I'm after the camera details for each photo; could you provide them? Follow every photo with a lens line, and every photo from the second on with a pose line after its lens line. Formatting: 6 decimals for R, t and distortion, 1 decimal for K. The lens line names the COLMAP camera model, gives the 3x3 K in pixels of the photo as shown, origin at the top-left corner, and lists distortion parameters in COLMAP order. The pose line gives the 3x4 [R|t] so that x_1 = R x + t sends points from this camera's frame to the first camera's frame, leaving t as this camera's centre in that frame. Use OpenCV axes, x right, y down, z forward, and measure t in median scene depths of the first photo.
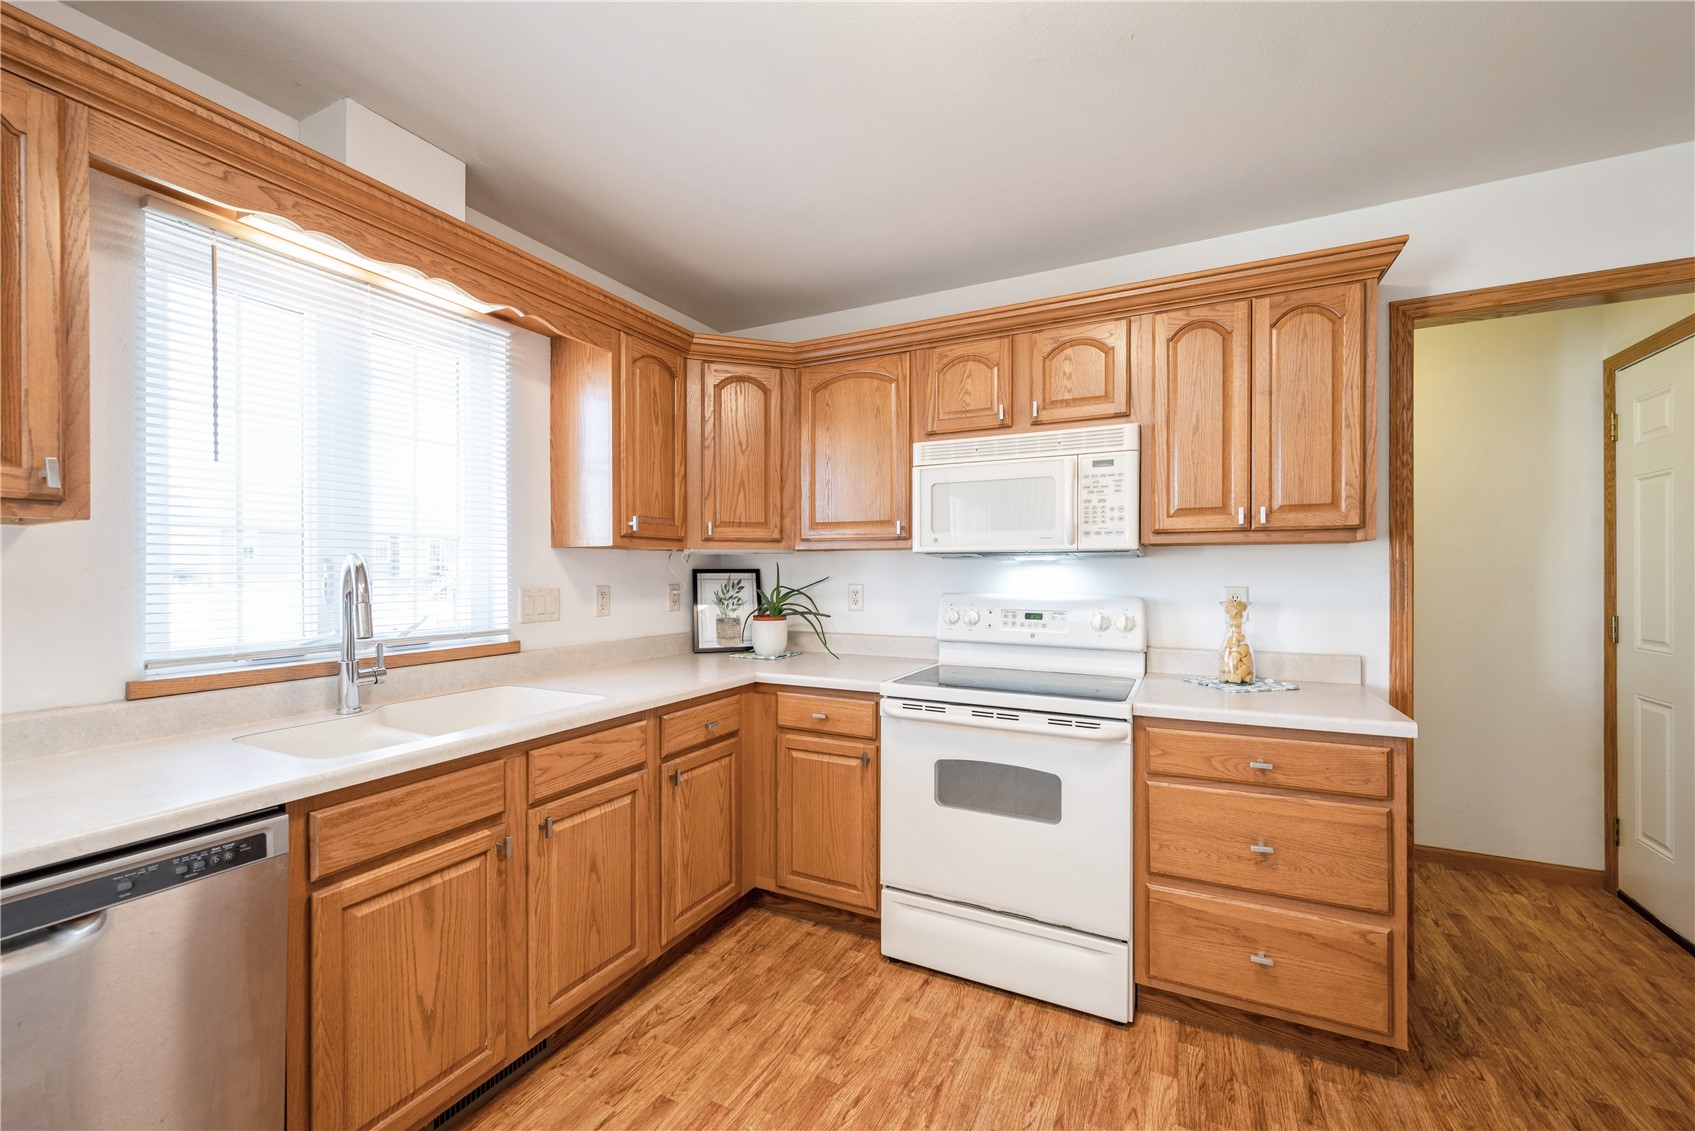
lens RADIAL K [[688.8, 0, 847.5], [0, 688.8, 568.2], [0, 0, 1]] dist [0.018186, 0.000812]
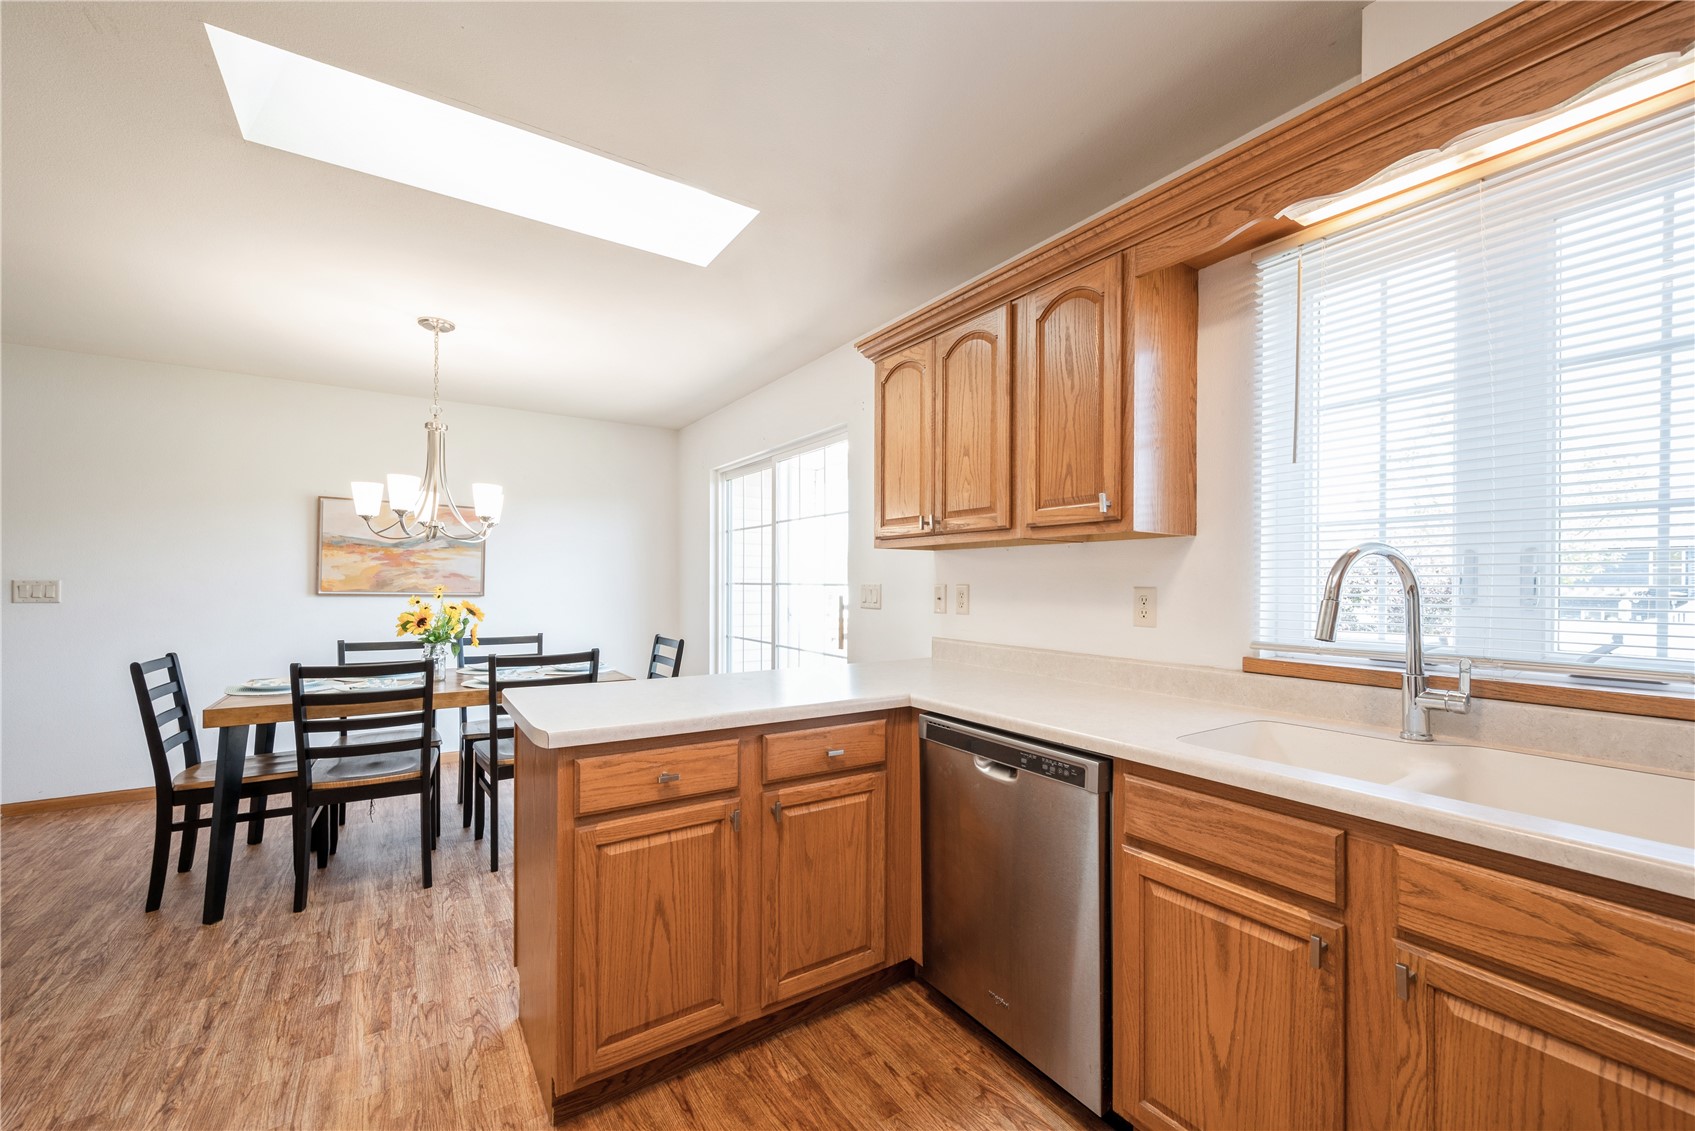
lens RADIAL K [[688.8, 0, 849.0], [0, 688.8, 577.6], [0, 0, 1]] dist [0.018186, 0.000812]
pose [[-0.480813, -0.002899, -0.876818, 0.383766], [0.000009, 0.999995, -0.003311, 0.027832], [0.876823, -0.001600, -0.480811, 0.992204]]
